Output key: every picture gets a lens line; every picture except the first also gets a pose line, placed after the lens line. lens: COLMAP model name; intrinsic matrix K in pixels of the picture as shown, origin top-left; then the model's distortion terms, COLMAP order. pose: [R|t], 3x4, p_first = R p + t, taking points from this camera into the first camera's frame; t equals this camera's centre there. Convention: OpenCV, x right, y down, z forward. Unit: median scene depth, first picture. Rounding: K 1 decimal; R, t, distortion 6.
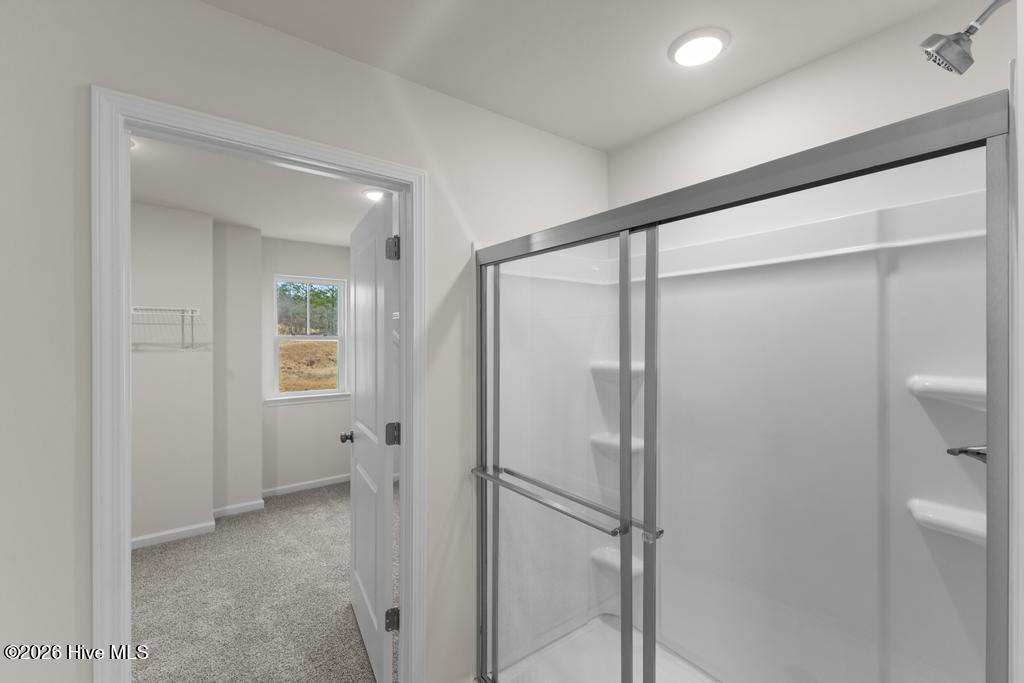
lens RADIAL K [[444.4, 0, 511.8], [0, 444.4, 341.5], [0, 0, 1]] dist [0.012622, -0.000245]
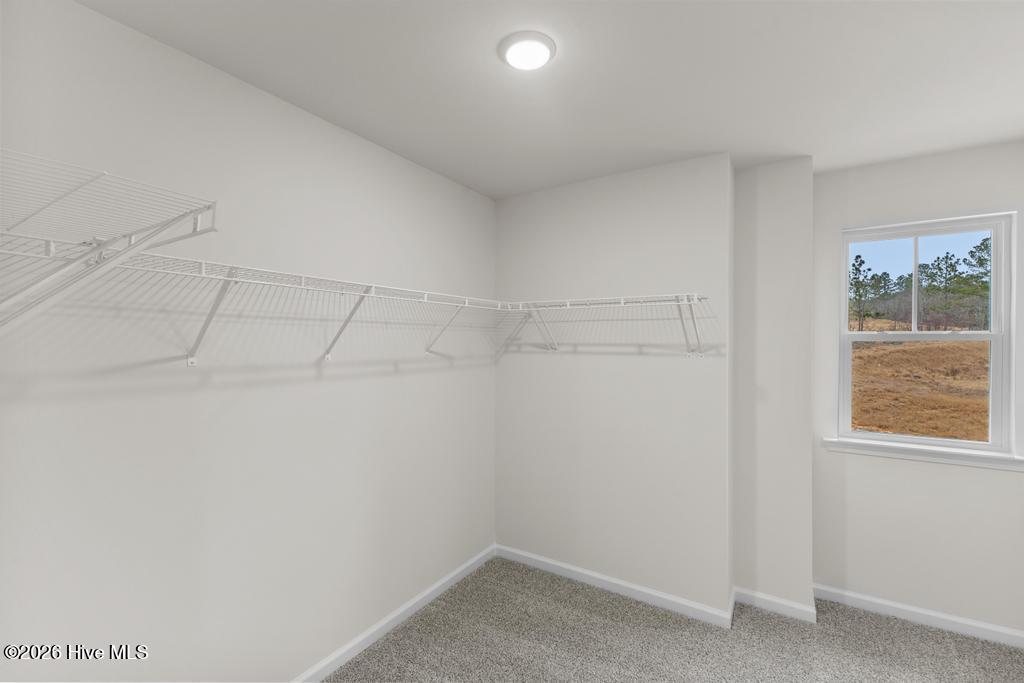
lens RADIAL K [[444.4, 0, 507.7], [0, 444.4, 343.9], [0, 0, 1]] dist [0.012622, -0.000245]
pose [[0.357048, 0.005190, -0.934071, -0.145746], [-0.003736, 0.999984, 0.004129, 0.000500], [0.934078, 0.002015, 0.357062, 0.405118]]
